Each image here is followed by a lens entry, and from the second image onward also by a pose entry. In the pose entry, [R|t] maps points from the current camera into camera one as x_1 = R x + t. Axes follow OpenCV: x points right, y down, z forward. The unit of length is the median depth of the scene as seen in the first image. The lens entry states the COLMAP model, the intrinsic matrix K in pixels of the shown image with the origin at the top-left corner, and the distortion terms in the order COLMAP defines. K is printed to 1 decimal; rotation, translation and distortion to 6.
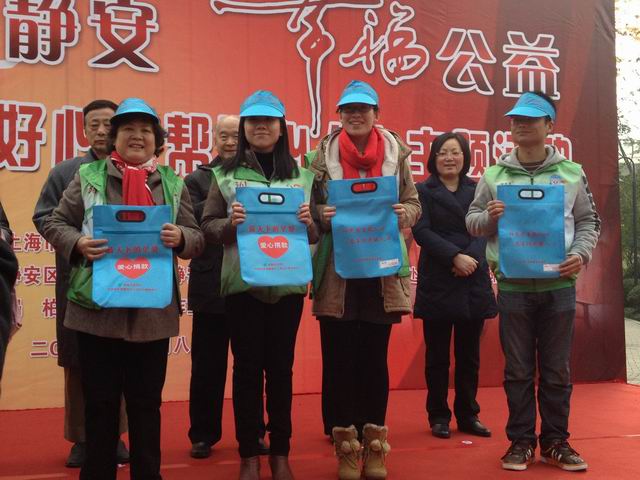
lens RADIAL K [[653.5, 0, 322.1], [0, 653.5, 238.8], [0, 0, 1]] dist [0.081014, 0.000000]
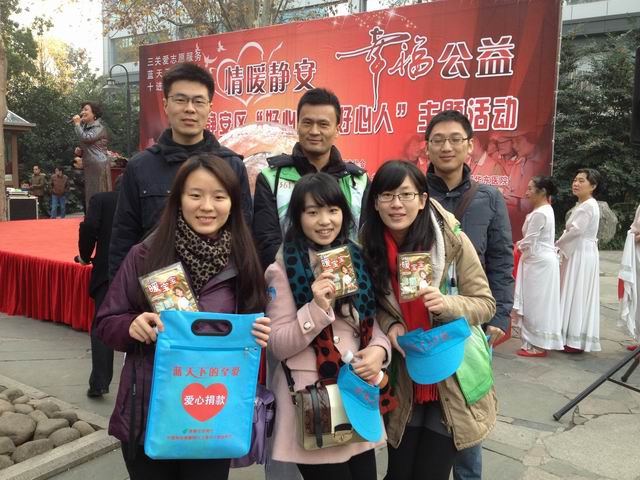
lens RADIAL K [[653.5, 0, 318.4], [0, 653.5, 239.3], [0, 0, 1]] dist [0.081014, 0.000000]
pose [[0.999154, 0.040108, -0.009065, -0.122972], [-0.038108, 0.986000, 0.162333, -0.067297], [0.015448, -0.161850, 0.986694, -0.901309]]
